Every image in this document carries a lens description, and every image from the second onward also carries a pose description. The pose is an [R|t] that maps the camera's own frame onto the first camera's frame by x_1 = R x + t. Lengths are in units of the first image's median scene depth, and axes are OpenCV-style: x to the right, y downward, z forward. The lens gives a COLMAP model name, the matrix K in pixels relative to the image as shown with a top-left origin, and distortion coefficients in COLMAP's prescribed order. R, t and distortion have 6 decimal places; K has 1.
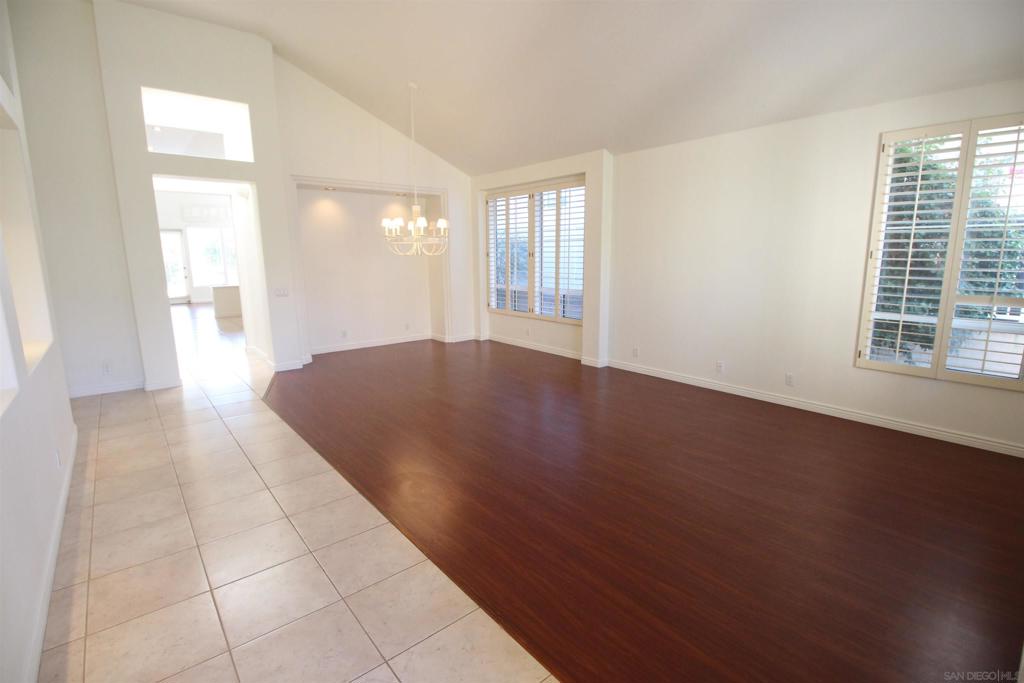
lens RADIAL K [[473.0, 0, 518.7], [0, 473.0, 335.5], [0, 0, 1]] dist [-0.000754, -0.011891]
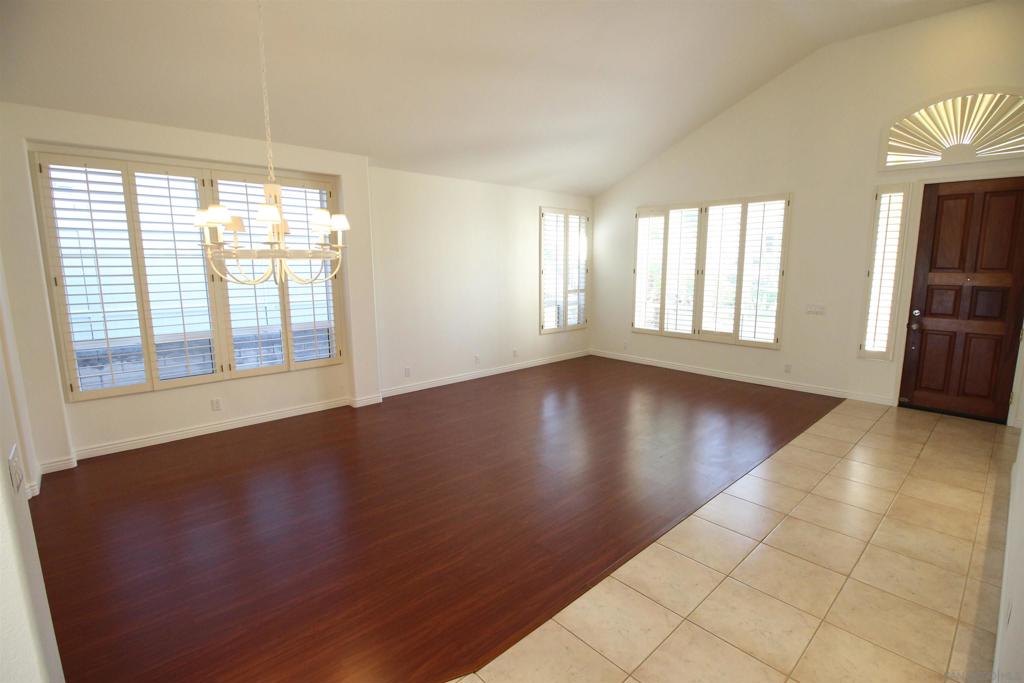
lens RADIAL K [[473.0, 0, 517.4], [0, 473.0, 342.2], [0, 0, 1]] dist [-0.000754, -0.011891]
pose [[-0.043005, -0.160829, 0.986045, -0.722421], [0.171098, 0.971192, 0.165868, -0.149237], [-0.984315, 0.175844, -0.014249, 0.763379]]
